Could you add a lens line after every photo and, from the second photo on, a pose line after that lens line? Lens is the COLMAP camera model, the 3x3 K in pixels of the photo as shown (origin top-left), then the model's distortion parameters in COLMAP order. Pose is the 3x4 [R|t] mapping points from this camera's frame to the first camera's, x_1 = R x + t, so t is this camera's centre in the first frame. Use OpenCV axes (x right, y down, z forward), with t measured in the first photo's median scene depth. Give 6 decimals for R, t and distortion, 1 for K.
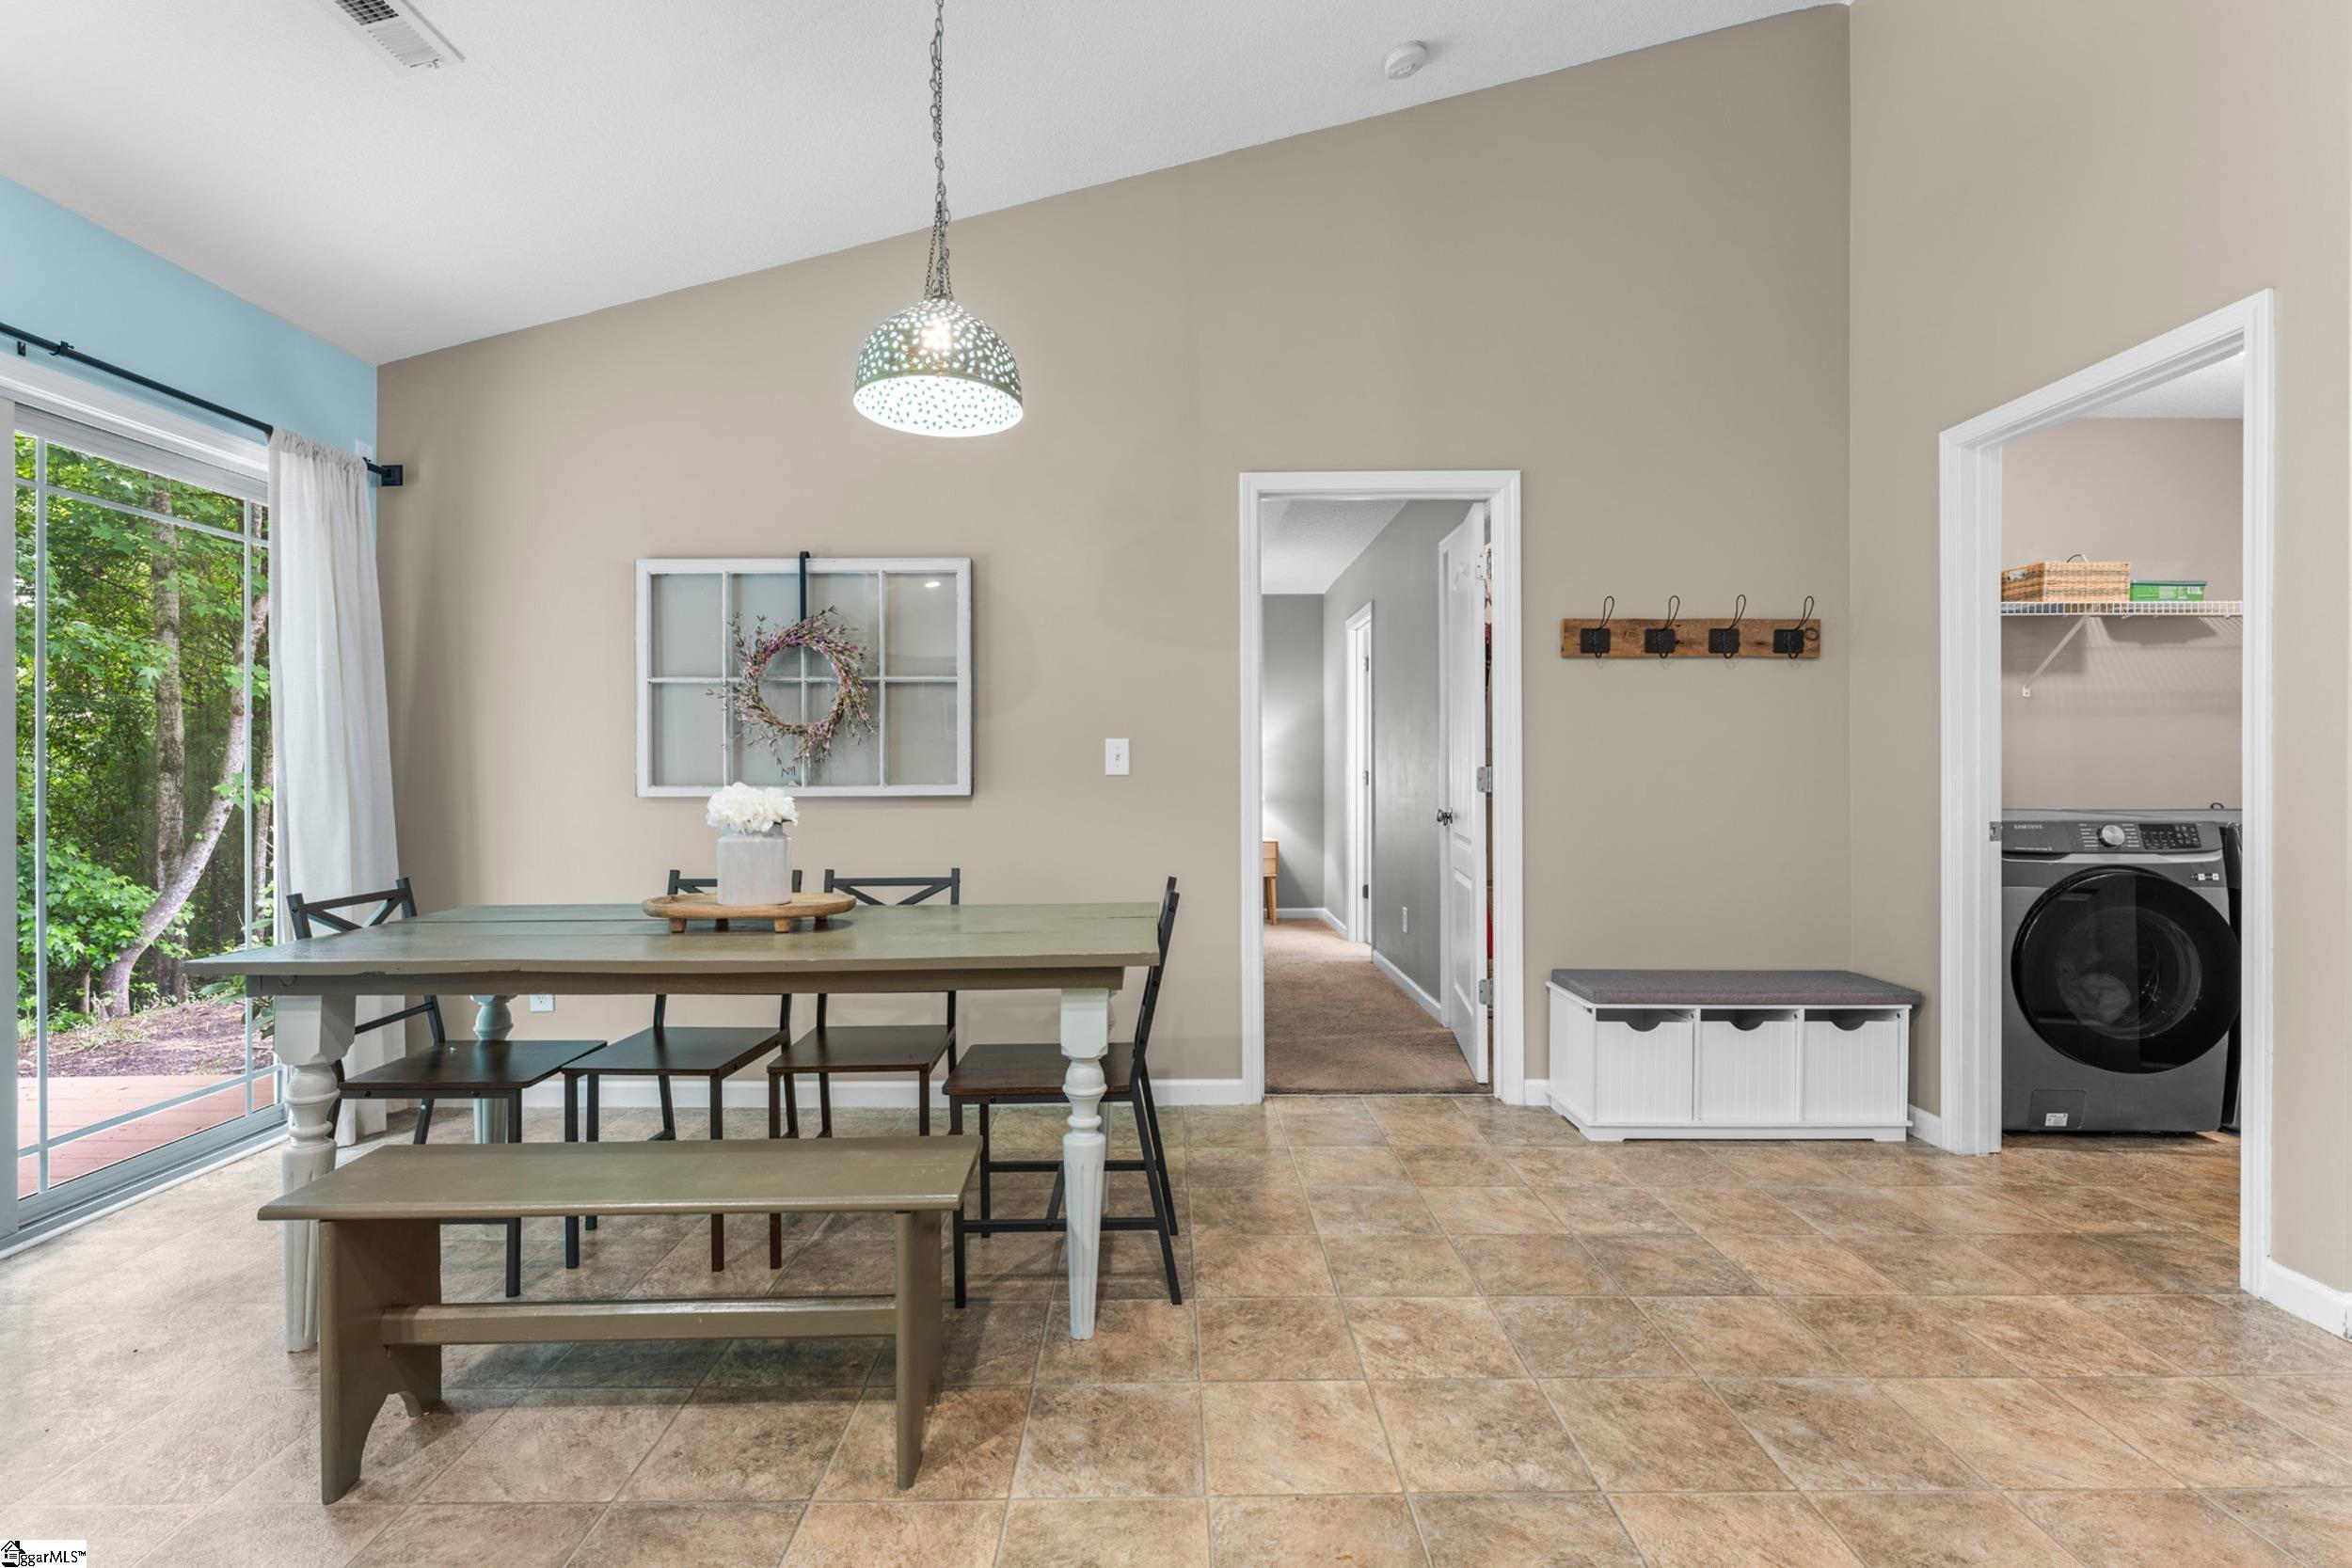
lens RADIAL K [[1070.6, 0, 1162.9], [0, 1070.6, 777.2], [0, 0, 1]] dist [-0.000508, -0.002023]
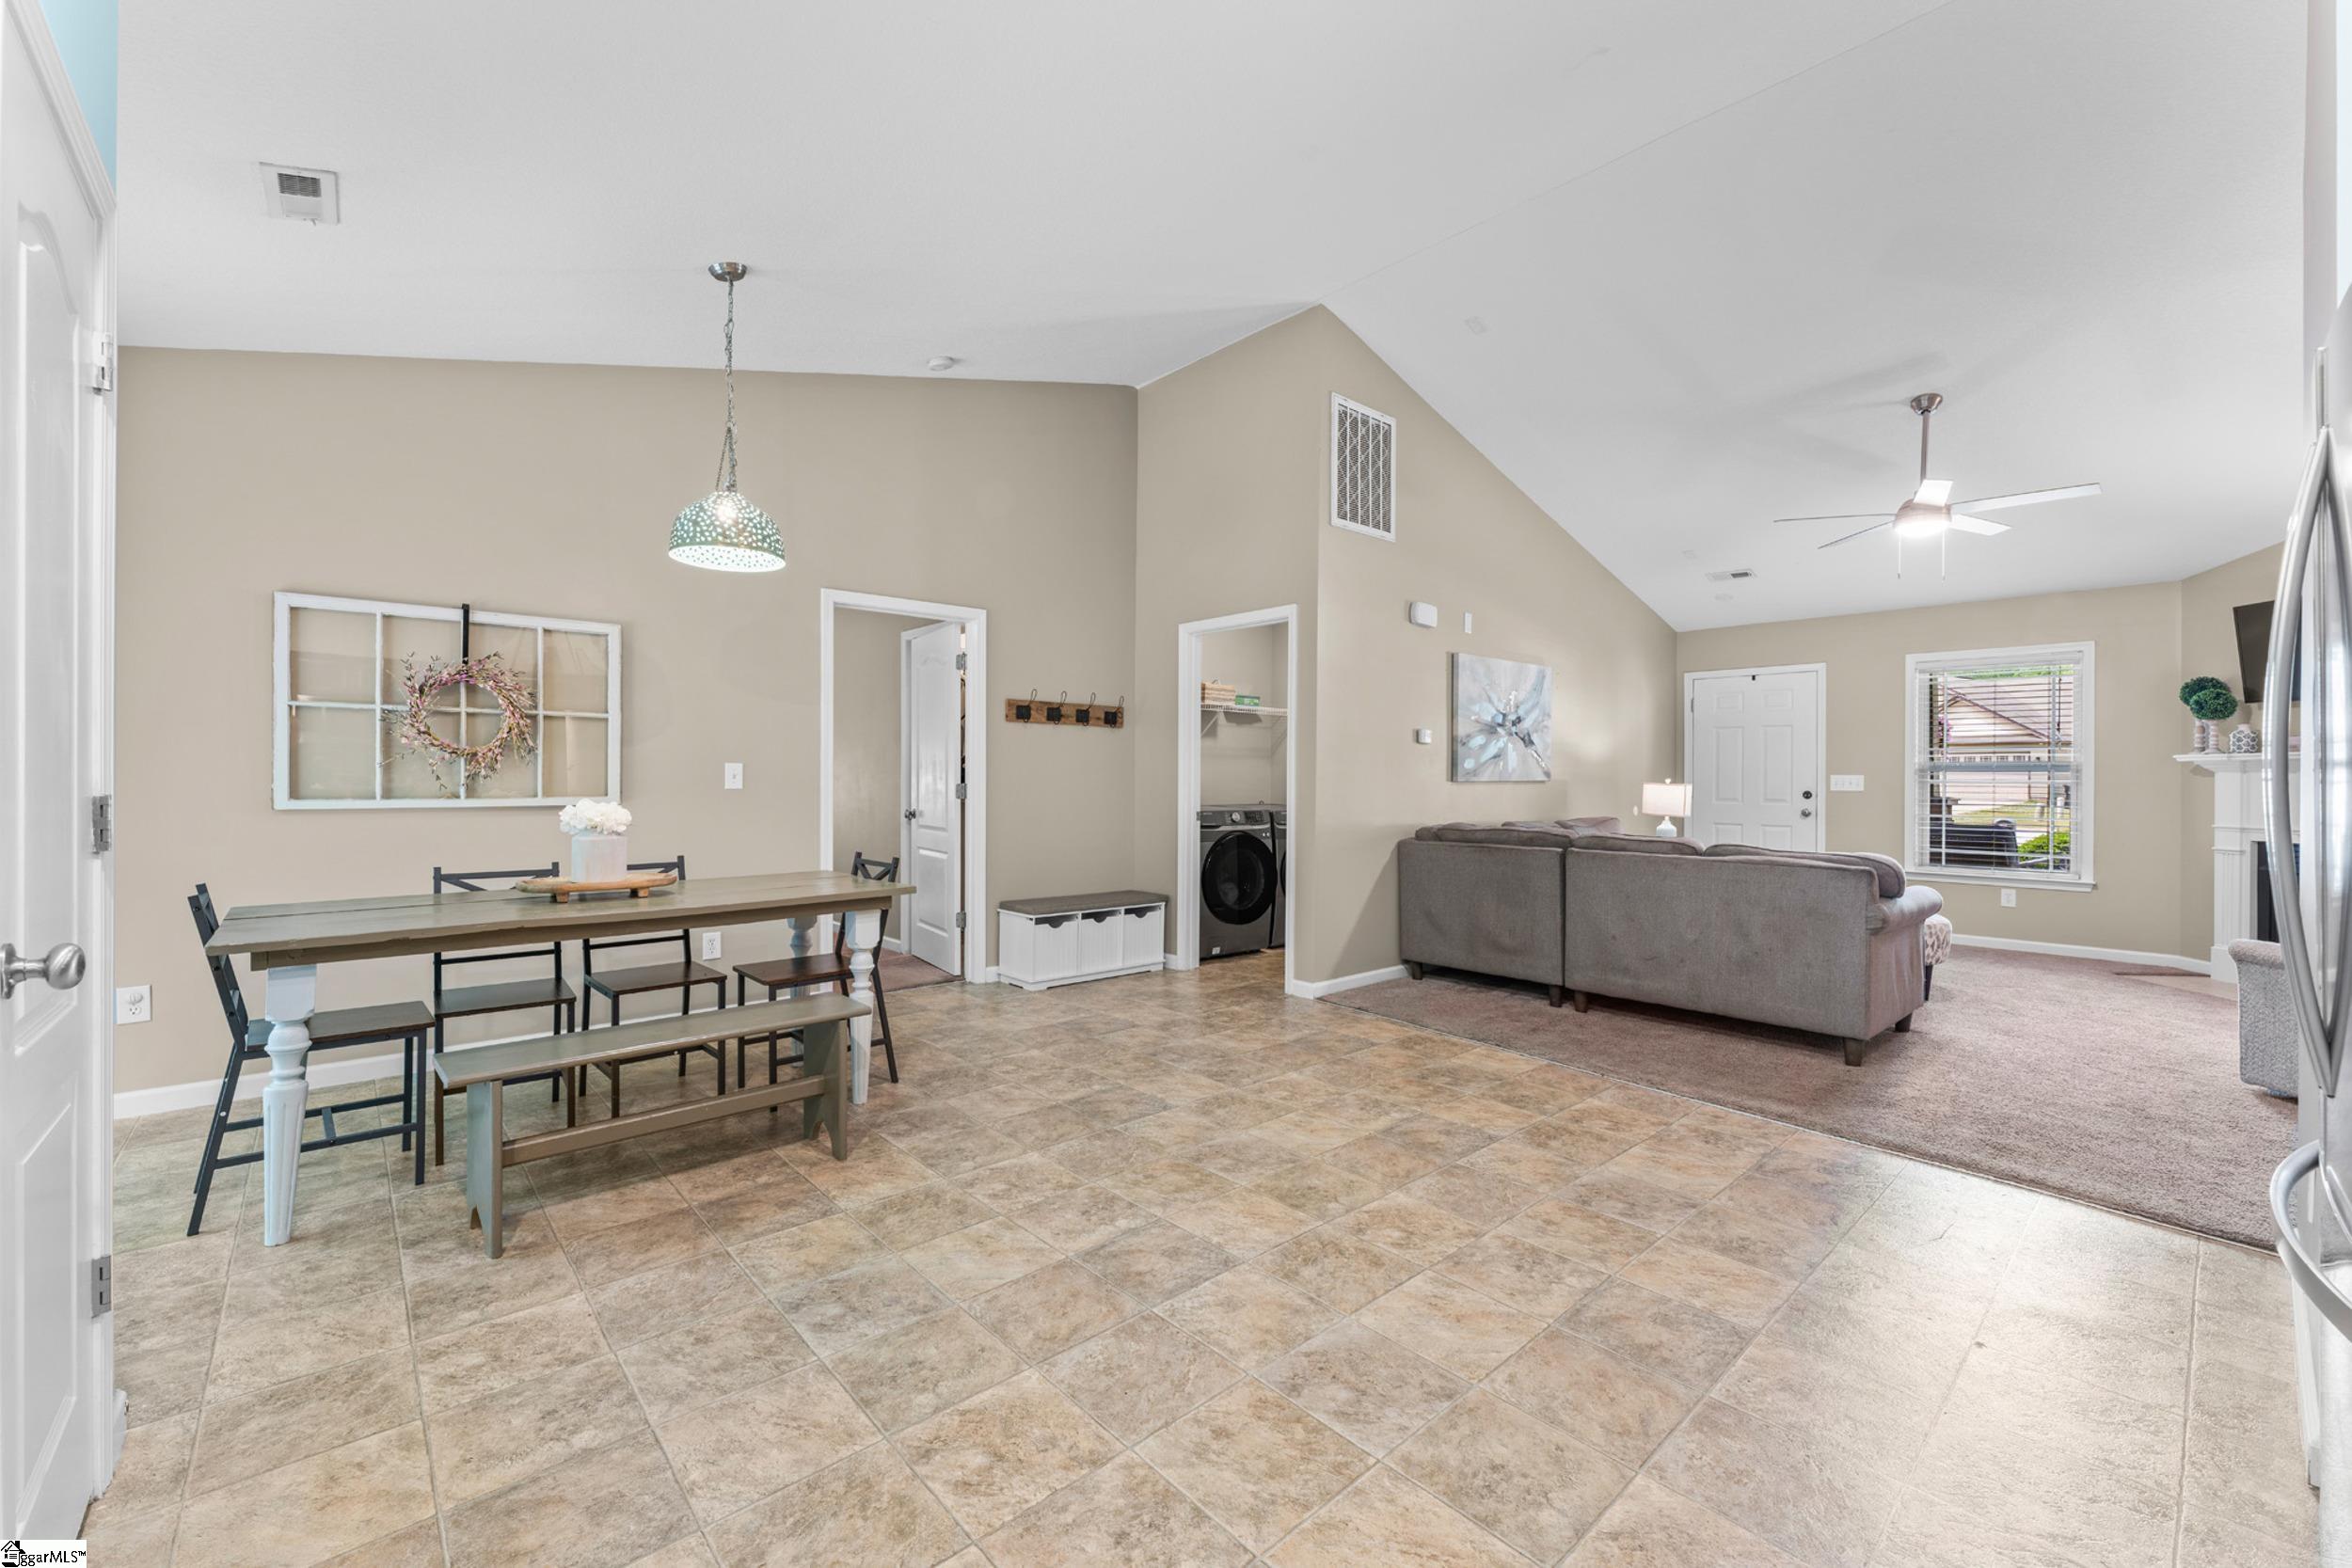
lens RADIAL K [[946.0, 0, 1175.4], [0, 946.0, 775.0], [0, 0, 1]] dist [-0.002372, 0.000167]
pose [[0.746963, 0.009073, 0.664803, -0.459498], [-0.005939, 0.999958, -0.006974, -0.015822], [-0.664839, 0.001261, 0.746986, -0.339713]]
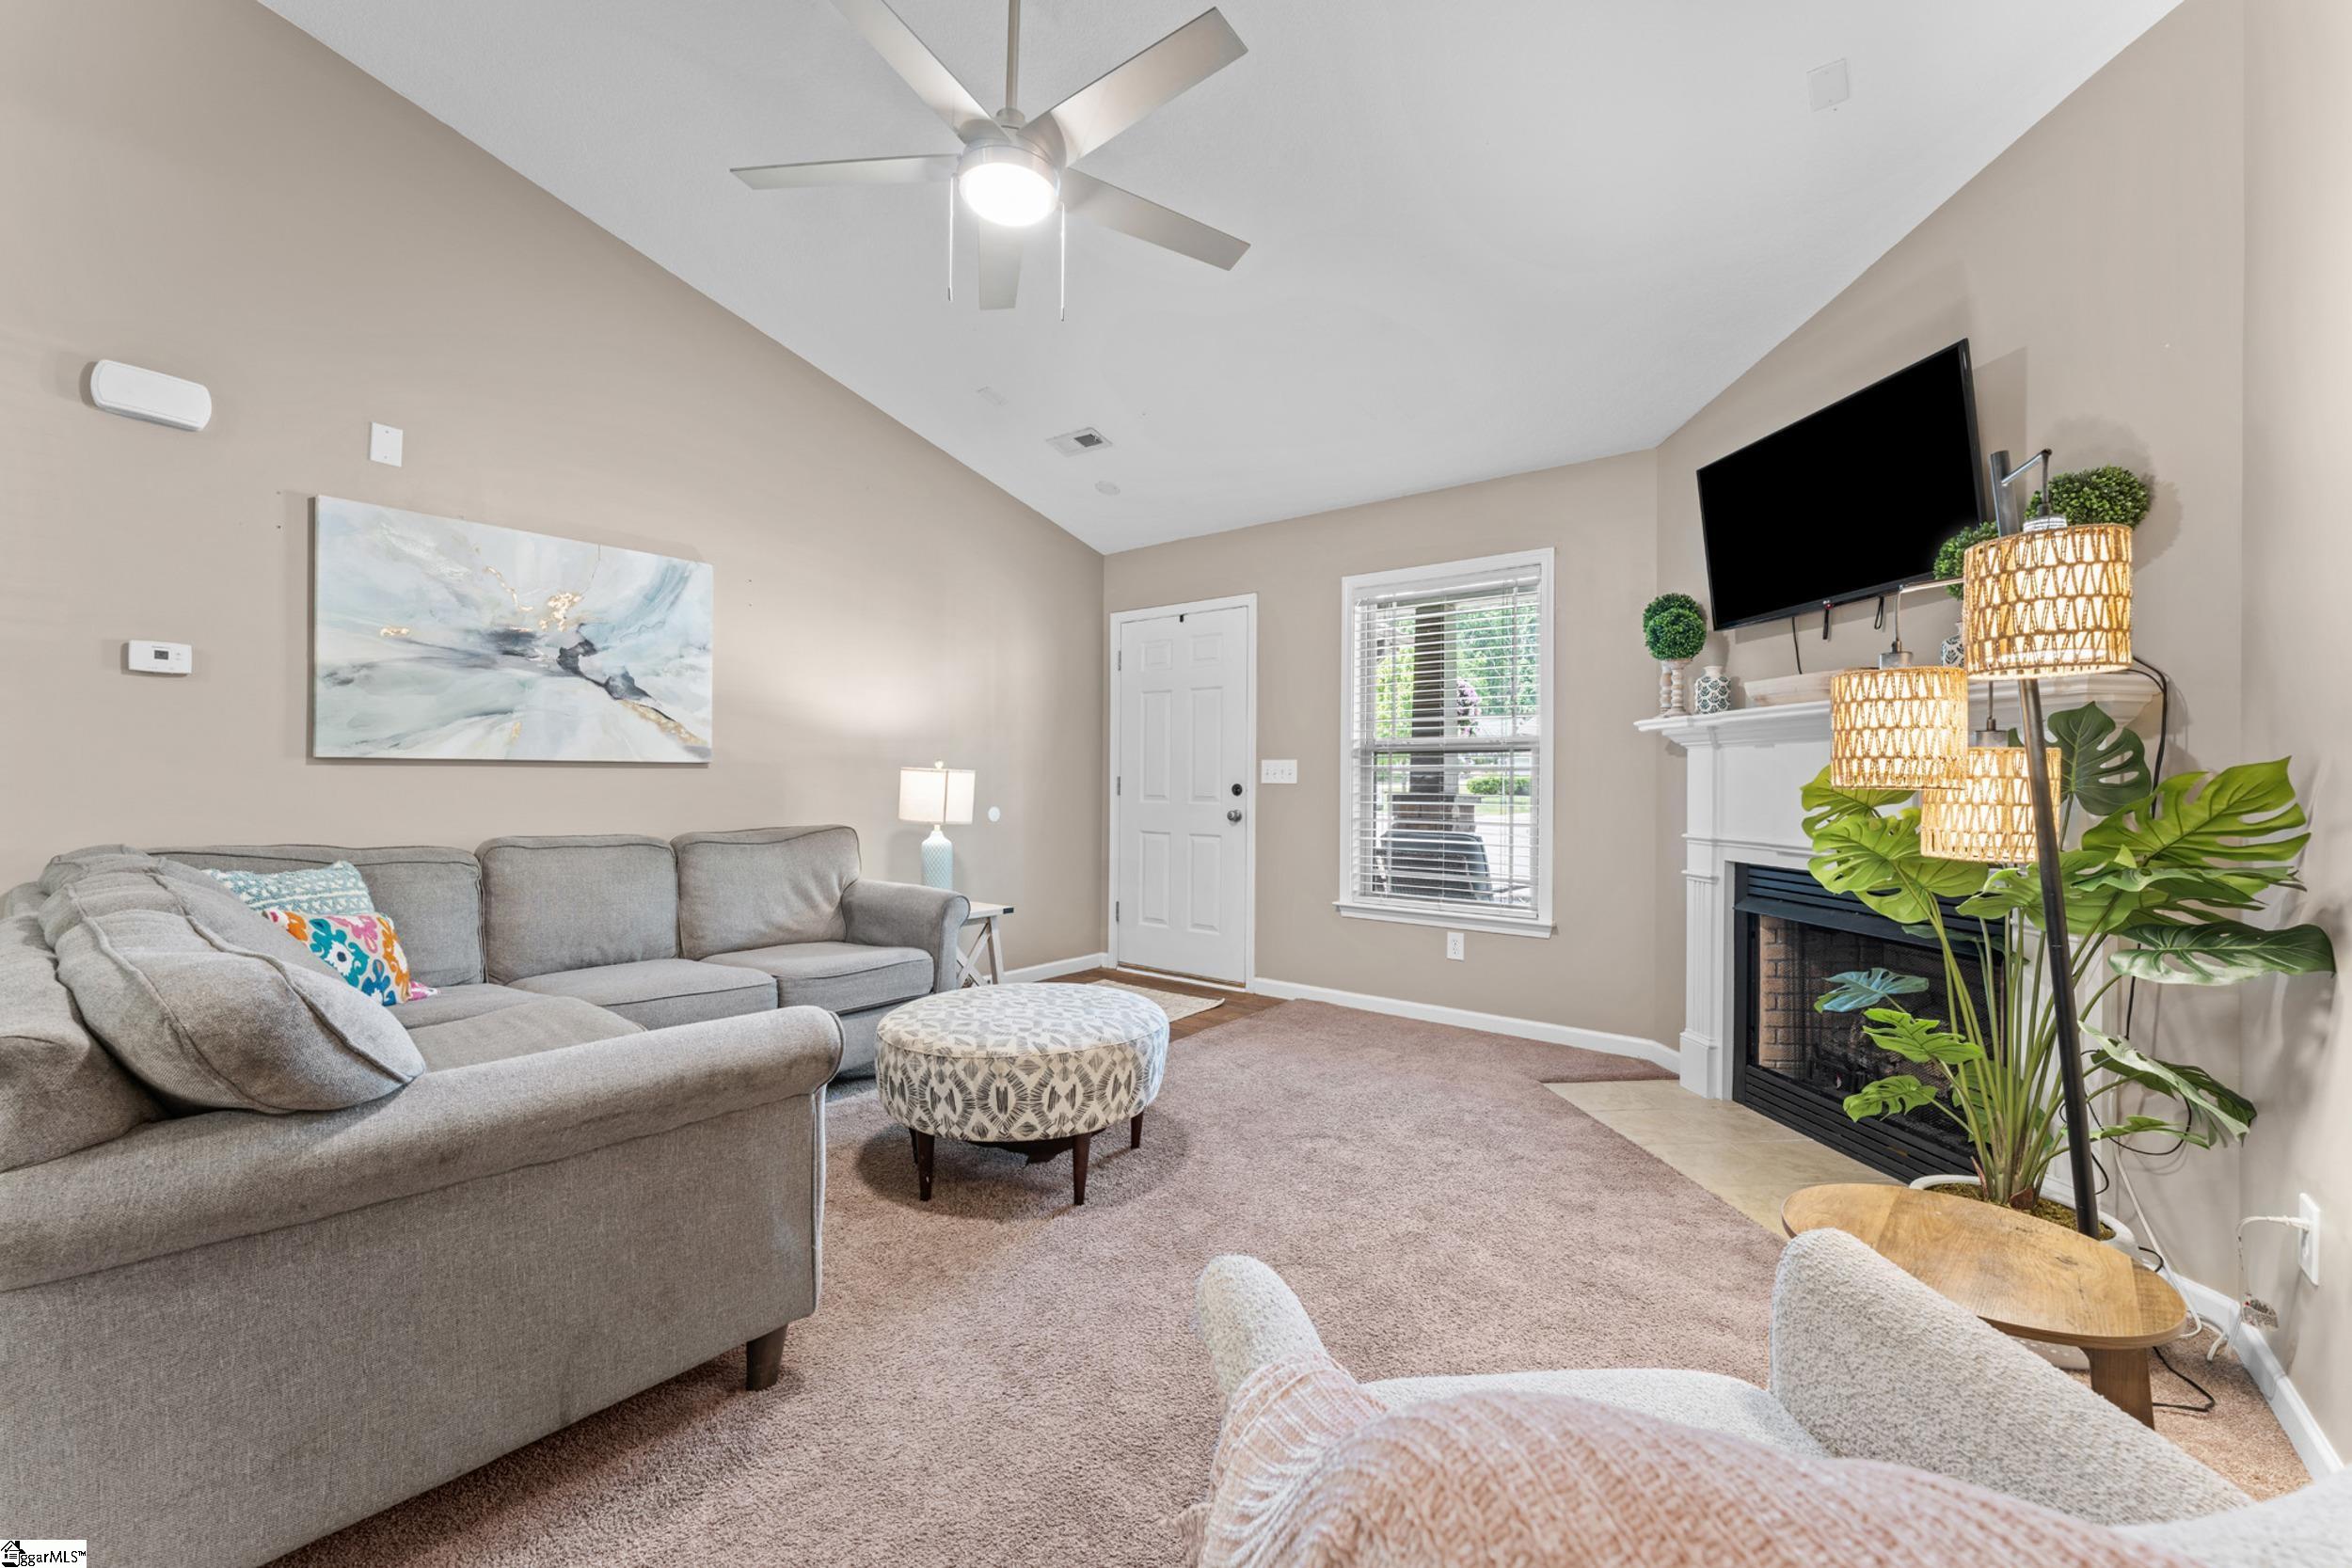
lens RADIAL K [[946.0, 0, 1180.3], [0, 946.0, 783.1], [0, 0, 1]] dist [-0.002372, 0.000167]
pose [[0.622735, 0.007666, 0.782395, 0.881164], [-0.006462, 0.999968, -0.004655, 0.003030], [-0.782406, -0.002157, 0.622765, -0.526329]]
